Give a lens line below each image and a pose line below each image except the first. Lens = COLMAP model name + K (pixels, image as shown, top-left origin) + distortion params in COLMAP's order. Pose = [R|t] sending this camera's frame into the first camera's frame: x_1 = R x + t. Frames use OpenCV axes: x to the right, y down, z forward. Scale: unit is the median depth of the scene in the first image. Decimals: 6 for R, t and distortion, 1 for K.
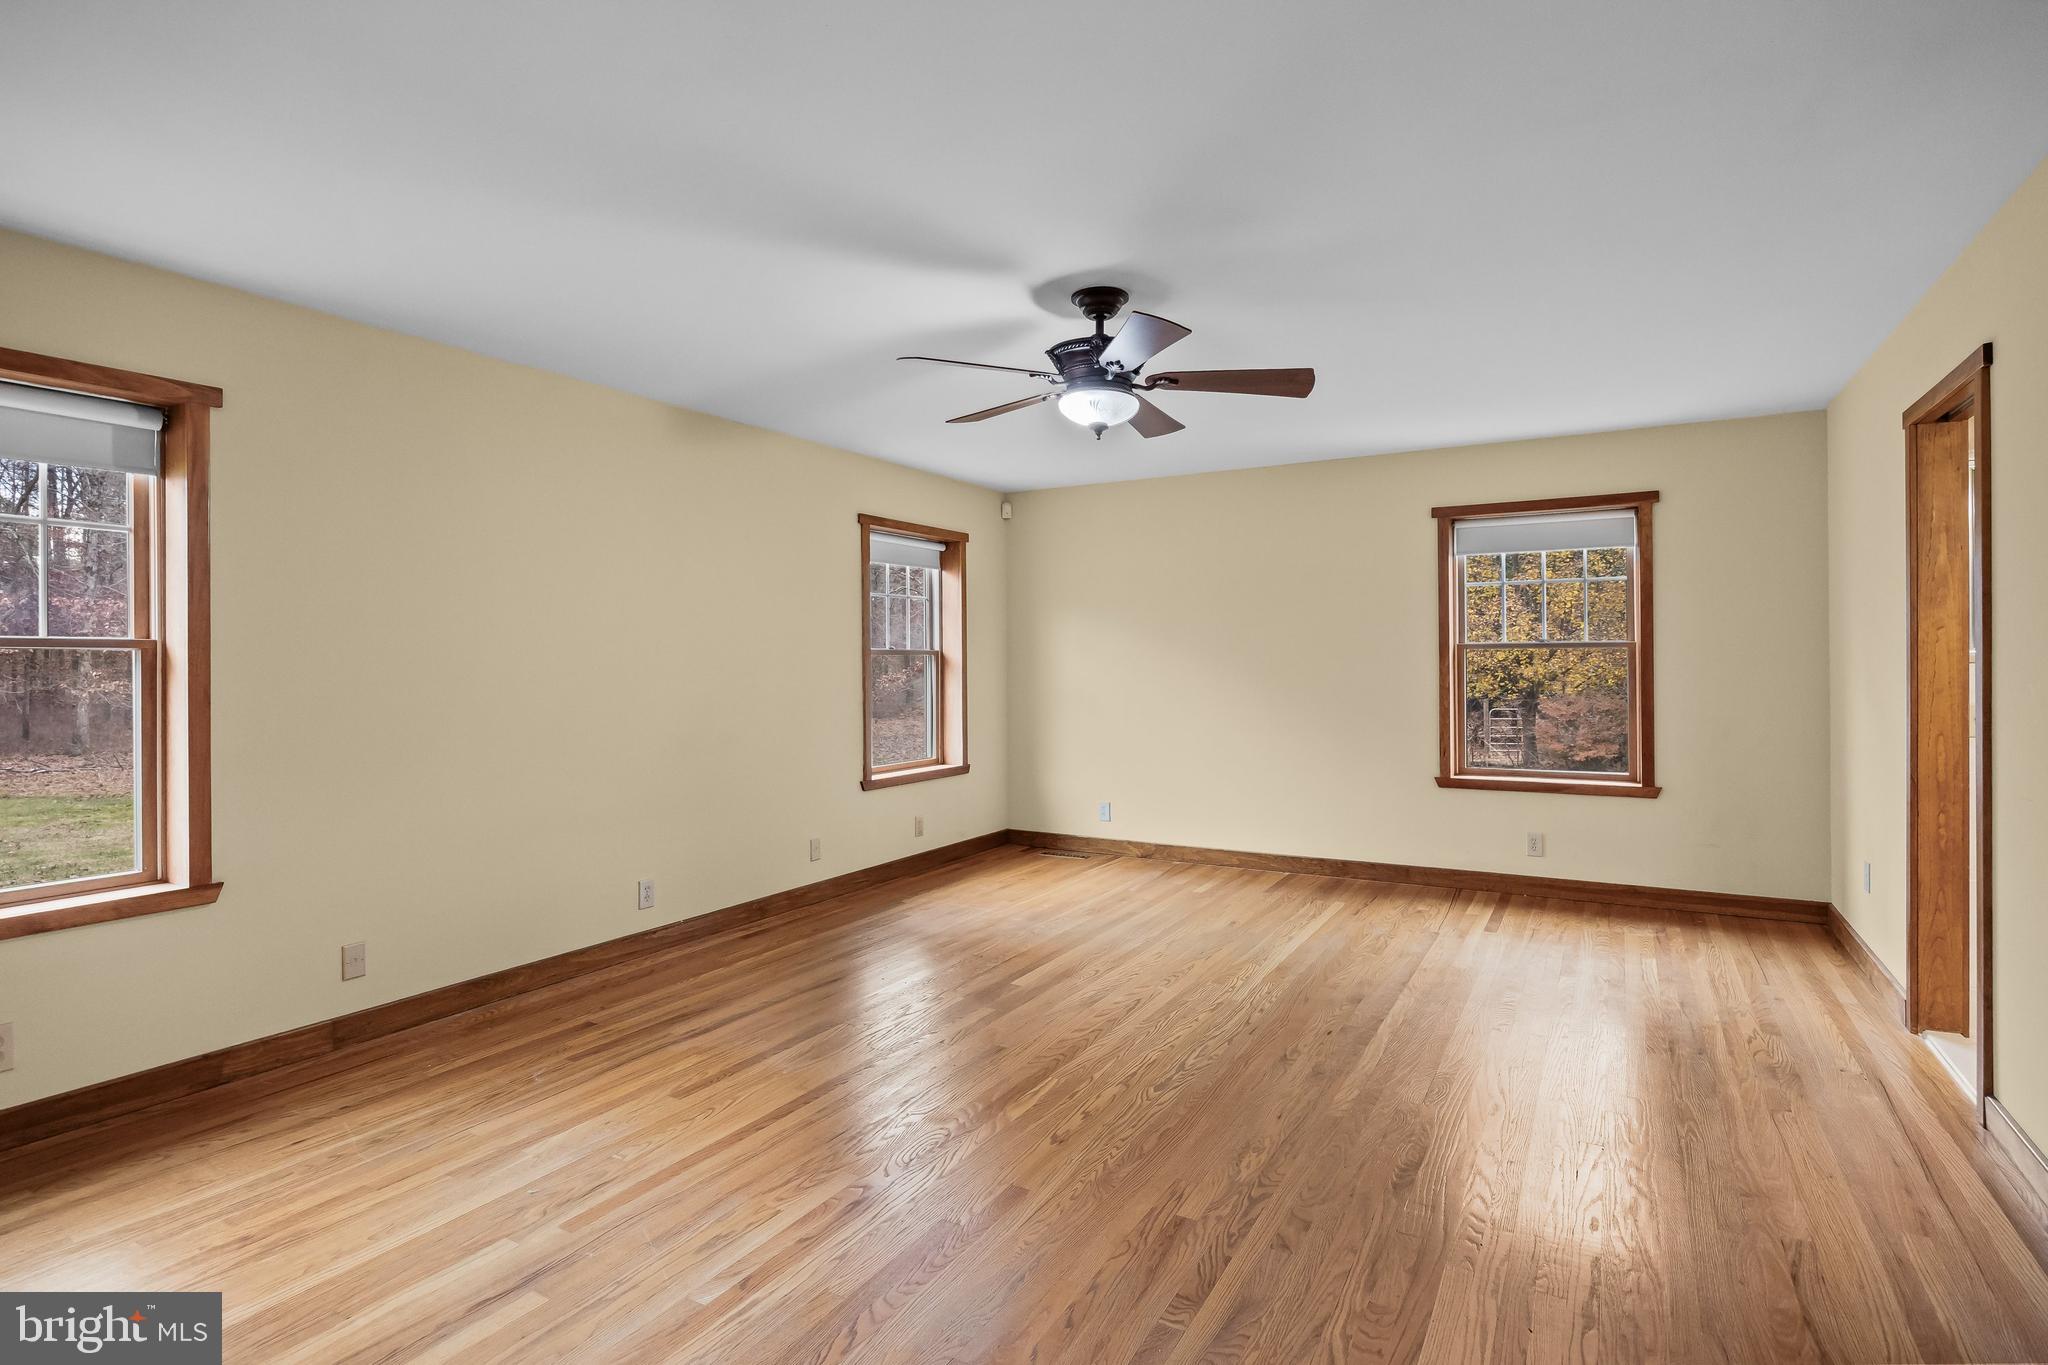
lens RADIAL K [[1058.8, 0, 1024.4], [0, 1058.8, 657.6], [0, 0, 1]] dist [-0.002441, -0.000251]
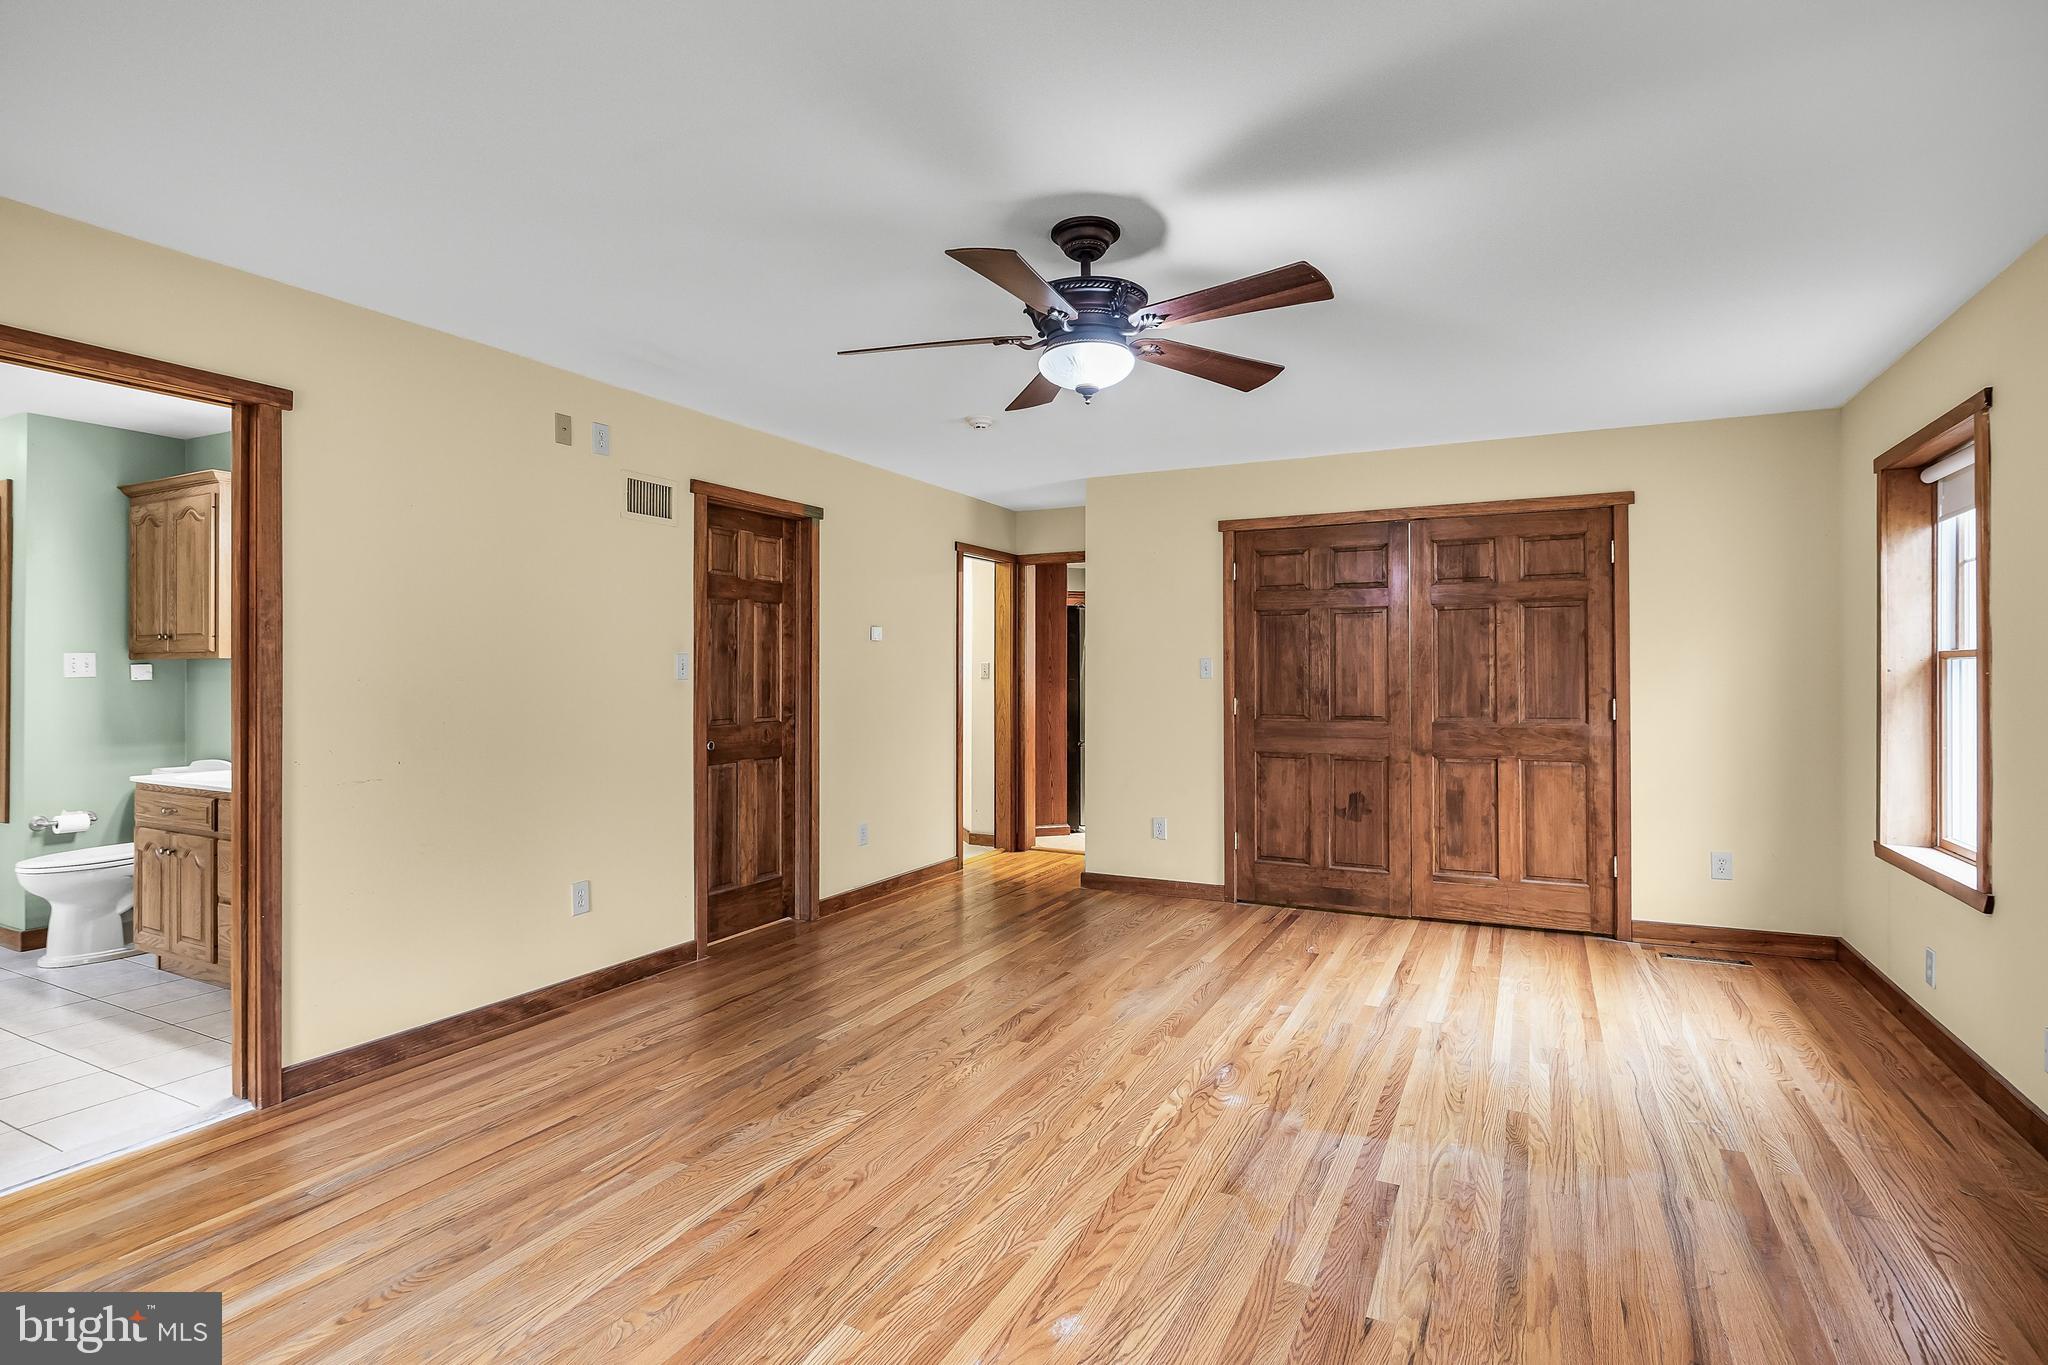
lens RADIAL K [[990.0, 0, 1031.4], [0, 990.0, 671.3], [0, 0, 1]] dist [-0.004926, -0.001902]
pose [[-0.998224, 0.004741, -0.059390, 0.160236], [0.004826, 0.999988, -0.001299, 0.004386], [0.059383, -0.001583, -0.998234, 1.752001]]
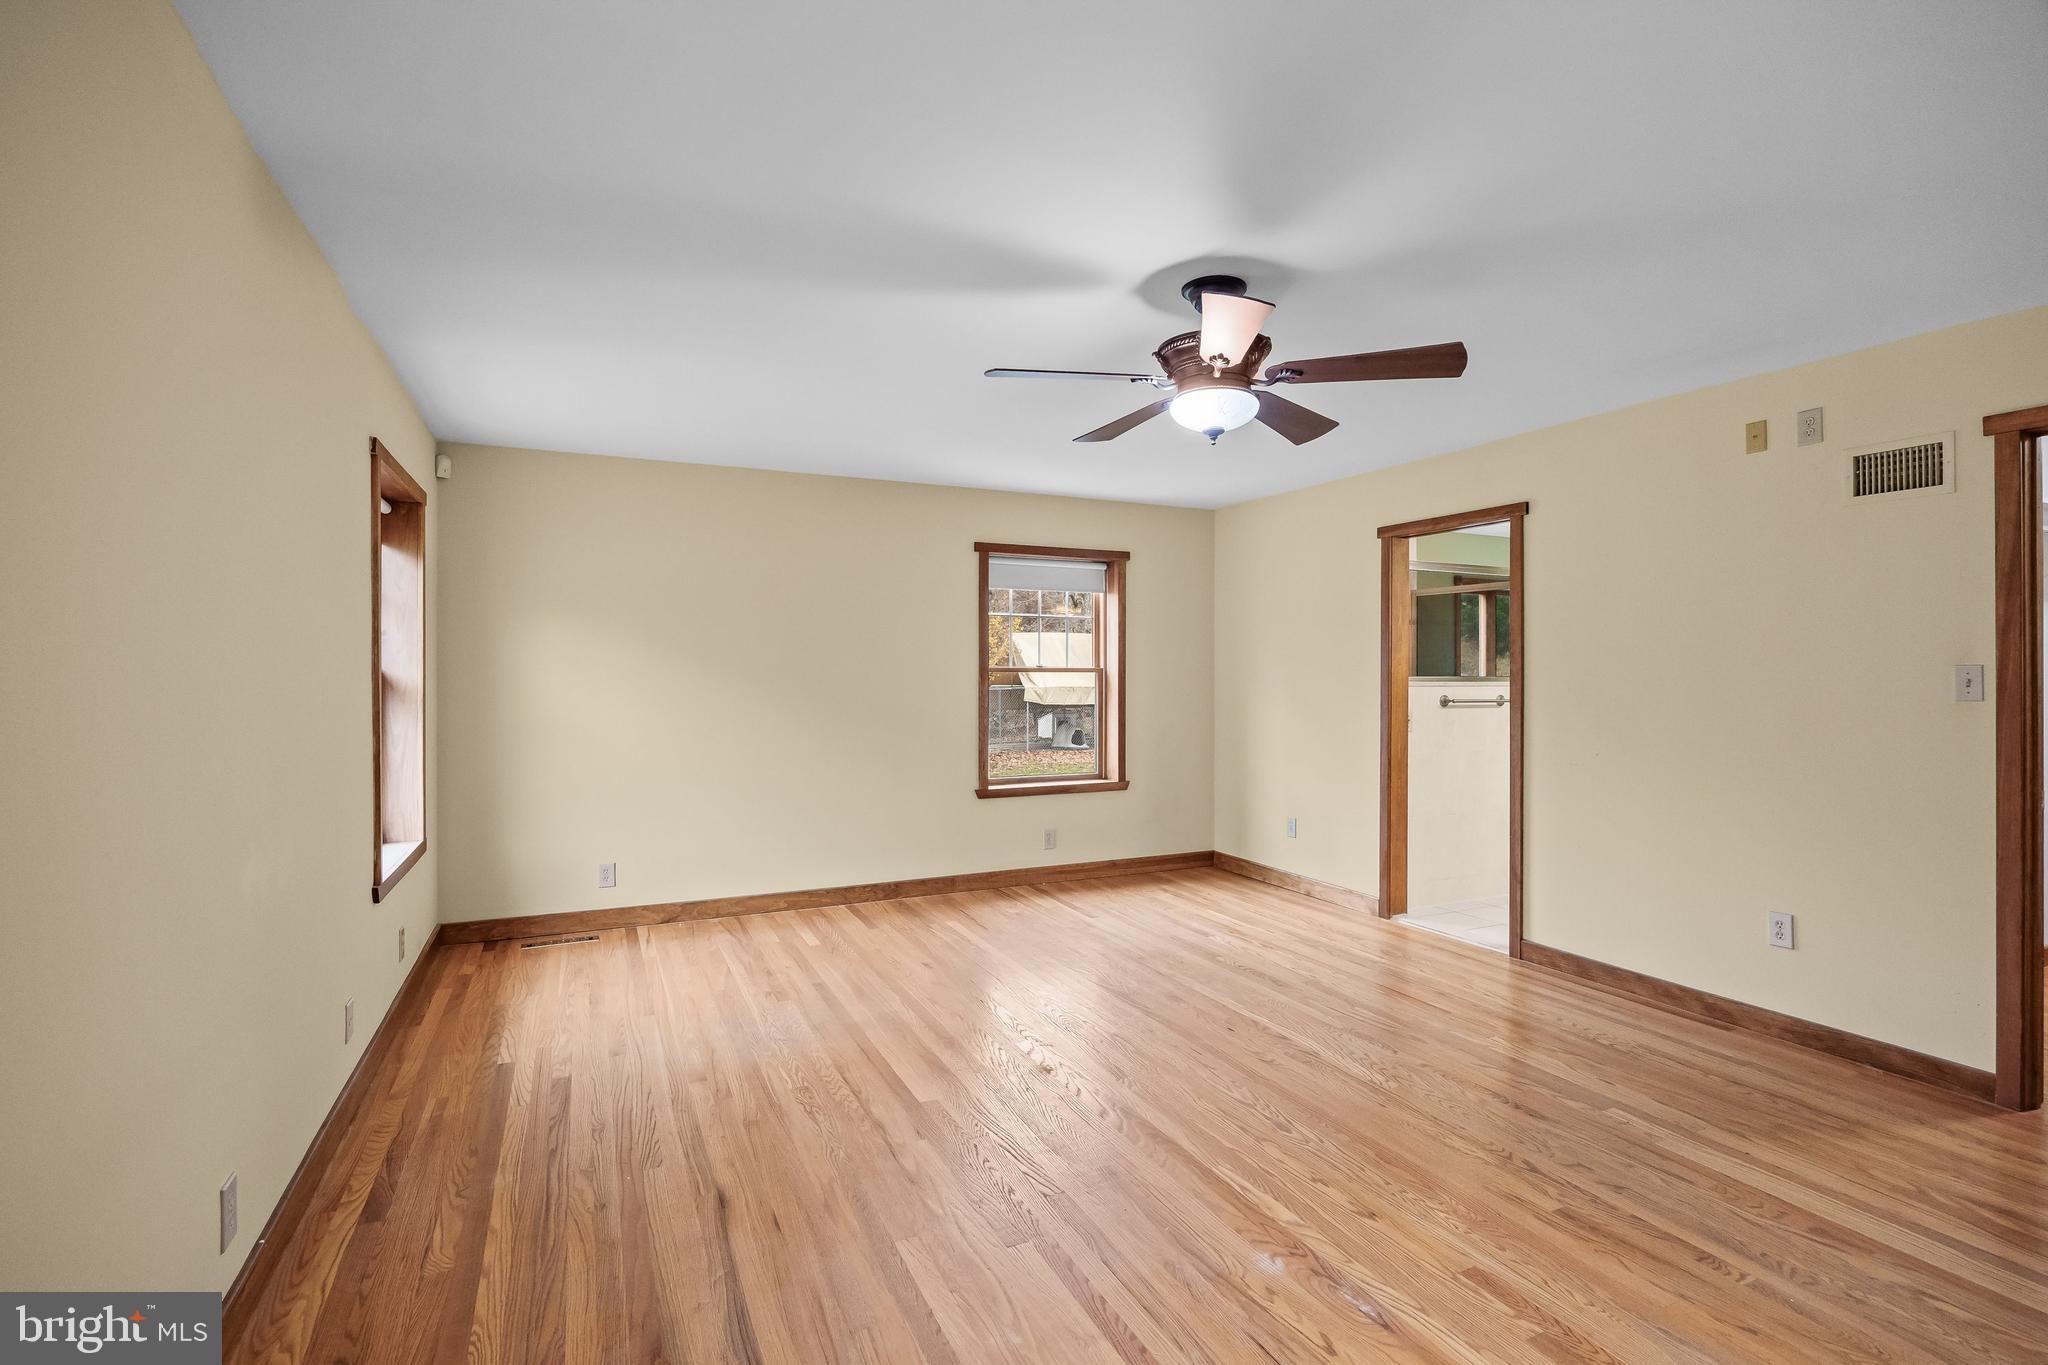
lens RADIAL K [[969.8, 0, 1073.0], [0, 969.8, 685.0], [0, 0, 1]] dist [-0.013342, 0.000354]
pose [[0.539278, -0.004443, 0.842116, -0.682084], [-0.005039, 0.999951, 0.008503, -0.006843], [-0.842113, -0.008829, 0.539229, 0.650157]]
